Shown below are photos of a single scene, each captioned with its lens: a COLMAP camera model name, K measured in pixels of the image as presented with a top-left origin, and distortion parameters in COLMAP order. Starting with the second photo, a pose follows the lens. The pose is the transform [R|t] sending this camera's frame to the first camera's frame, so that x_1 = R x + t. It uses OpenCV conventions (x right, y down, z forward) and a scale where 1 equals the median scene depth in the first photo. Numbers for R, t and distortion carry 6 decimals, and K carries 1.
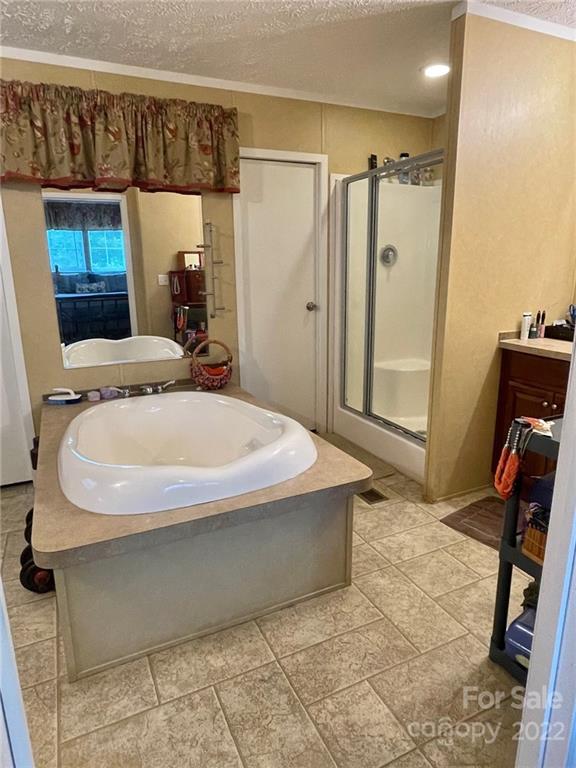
lens RADIAL K [[478.7, 0, 288.5], [0, 478.7, 384.1], [0, 0, 1]] dist [-0.004244, -0.001805]
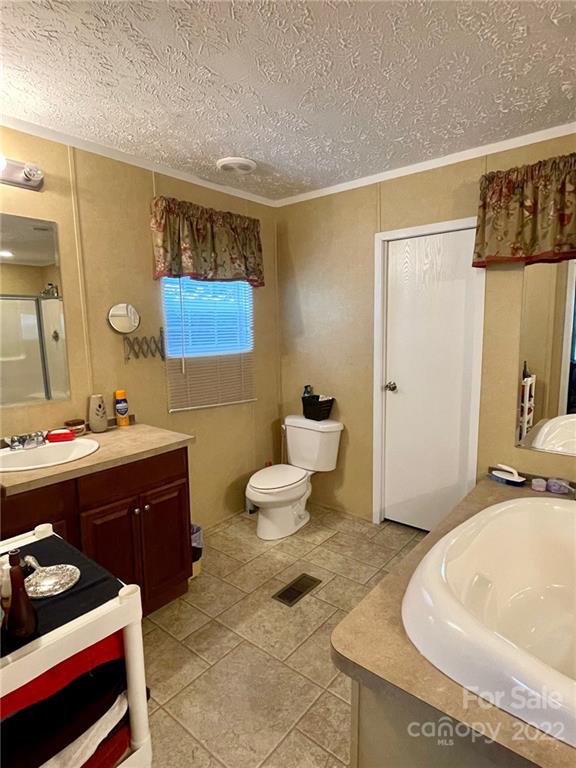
lens RADIAL K [[425.4, 0, 289.5], [0, 425.4, 383.2], [0, 0, 1]] dist [0.003978, 0.000624]
pose [[0.433536, 0.121571, -0.892898, 0.095814], [-0.208144, 0.977573, 0.032038, -0.103858], [0.876768, 0.171962, 0.449118, 0.228843]]
